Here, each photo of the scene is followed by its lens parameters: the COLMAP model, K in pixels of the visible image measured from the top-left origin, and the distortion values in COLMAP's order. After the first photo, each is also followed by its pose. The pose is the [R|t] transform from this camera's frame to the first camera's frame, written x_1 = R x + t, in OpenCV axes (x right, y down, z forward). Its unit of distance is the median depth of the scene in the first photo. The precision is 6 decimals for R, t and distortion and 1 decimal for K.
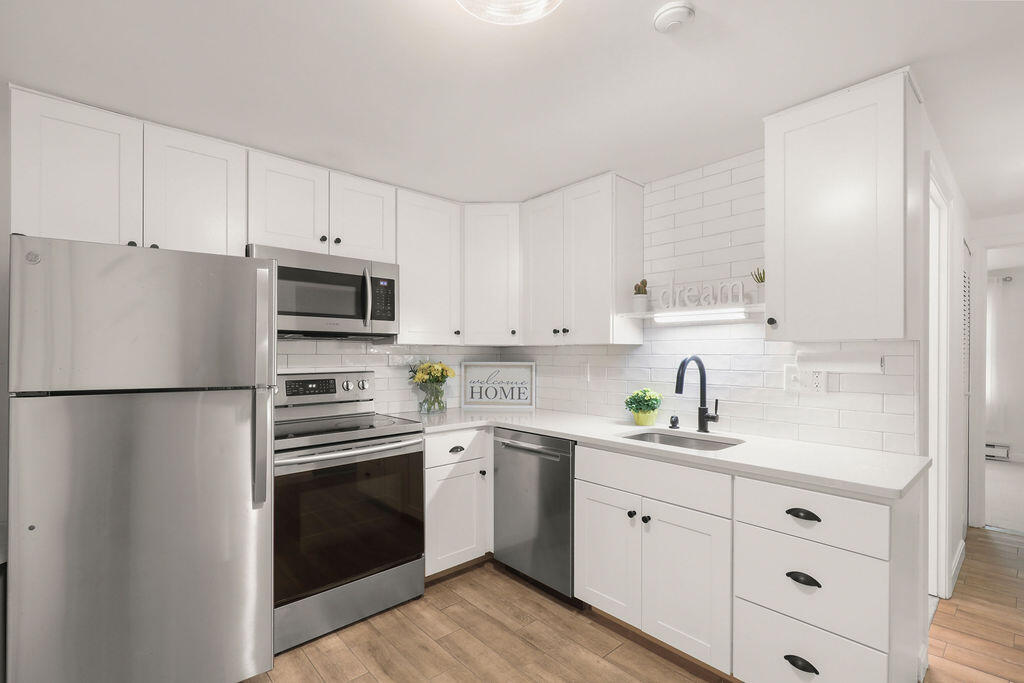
lens RADIAL K [[464.4, 0, 514.7], [0, 464.4, 354.7], [0, 0, 1]] dist [0.001185, 0.000129]
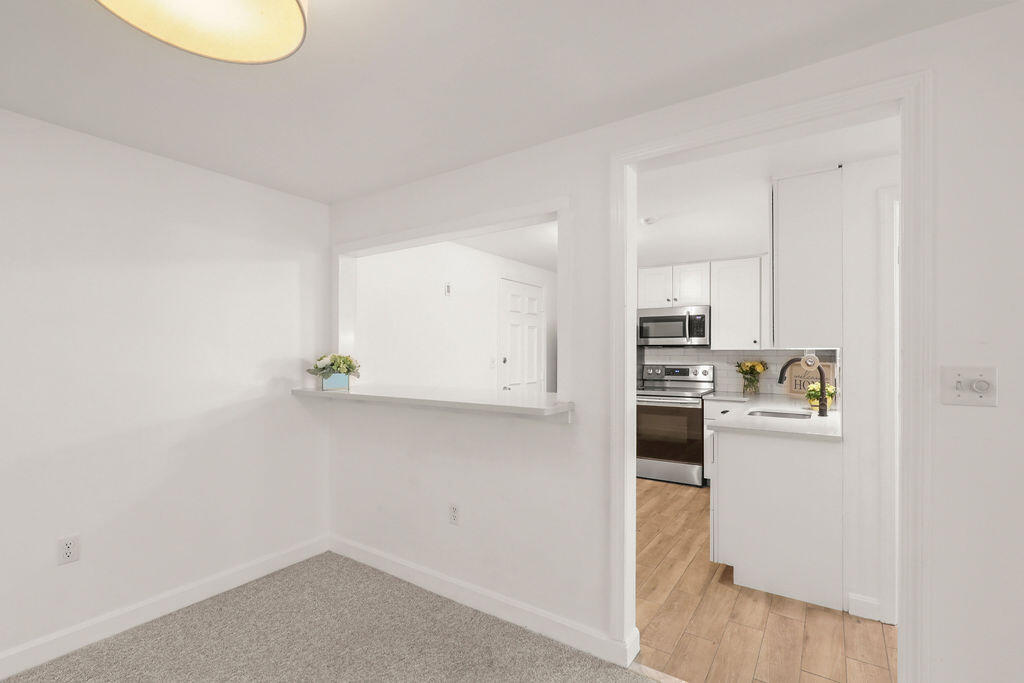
lens RADIAL K [[464.4, 0, 514.7], [0, 464.4, 354.7], [0, 0, 1]] dist [0.001185, 0.000129]
pose [[0.229773, 0.002675, -0.973241, 1.368812], [-0.003331, 0.999993, 0.001962, -0.006151], [0.973238, 0.002791, 0.229780, -0.136827]]
